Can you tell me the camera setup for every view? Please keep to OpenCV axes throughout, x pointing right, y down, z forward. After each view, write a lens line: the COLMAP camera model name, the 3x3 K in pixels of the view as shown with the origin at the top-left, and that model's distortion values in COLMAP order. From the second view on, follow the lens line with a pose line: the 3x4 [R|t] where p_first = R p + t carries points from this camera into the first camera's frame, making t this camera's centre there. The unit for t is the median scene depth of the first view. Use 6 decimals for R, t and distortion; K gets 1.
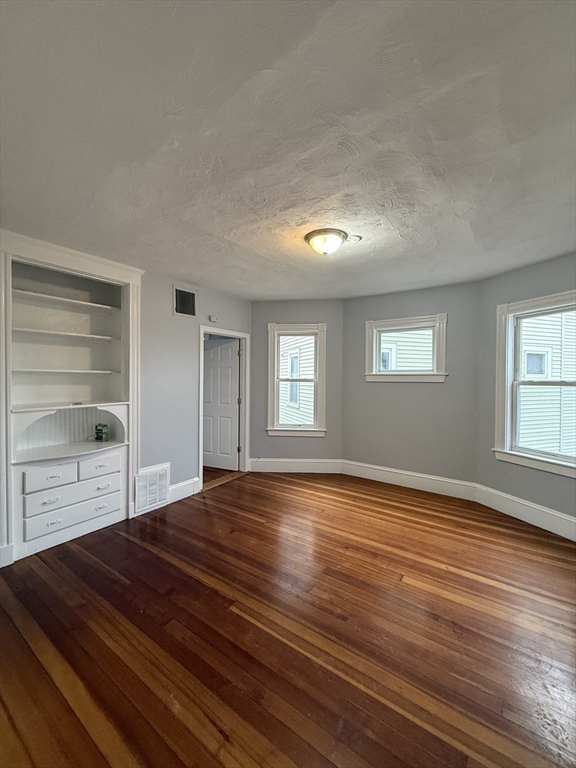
lens RADIAL K [[306.4, 0, 287.6], [0, 306.4, 384.0], [0, 0, 1]] dist [0.001808, 0.001338]
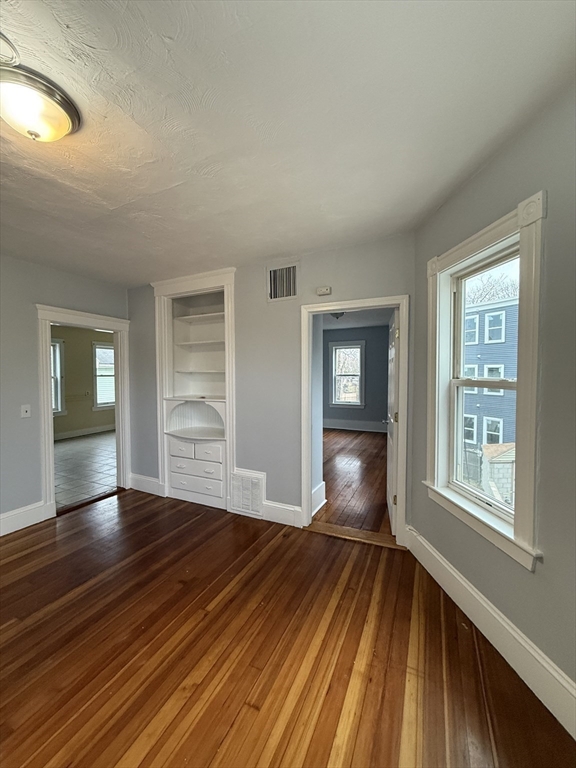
lens RADIAL K [[306.4, 0, 286.6], [0, 306.4, 382.7], [0, 0, 1]] dist [0.001808, 0.001338]
pose [[0.164784, 0.025071, -0.986011, 0.478597], [-0.012435, 0.999650, 0.023340, -0.023522], [0.986251, 0.008415, 0.165038, 0.905794]]
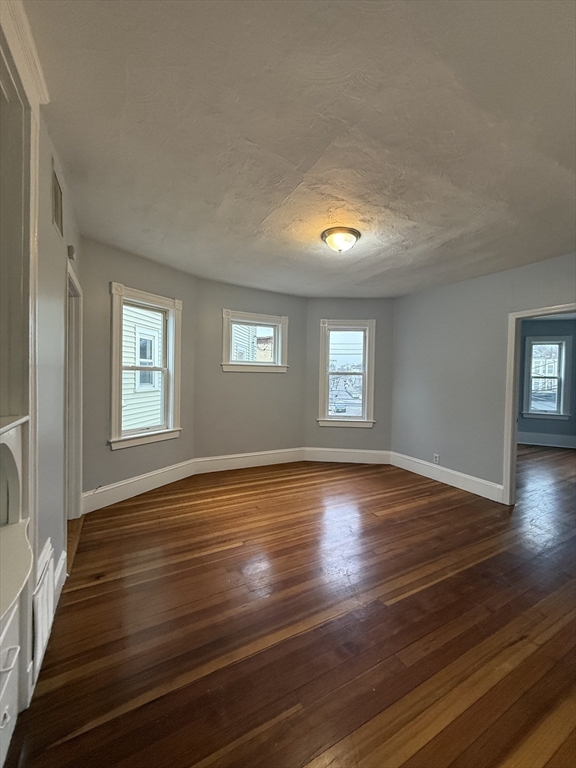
lens RADIAL K [[306.4, 0, 286.5], [0, 306.4, 389.9], [0, 0, 1]] dist [0.001808, 0.001338]
pose [[0.452976, -0.047278, 0.890268, -0.625302], [-0.005739, 0.998418, 0.055942, -0.006548], [-0.891504, -0.030450, 0.451988, 0.460802]]
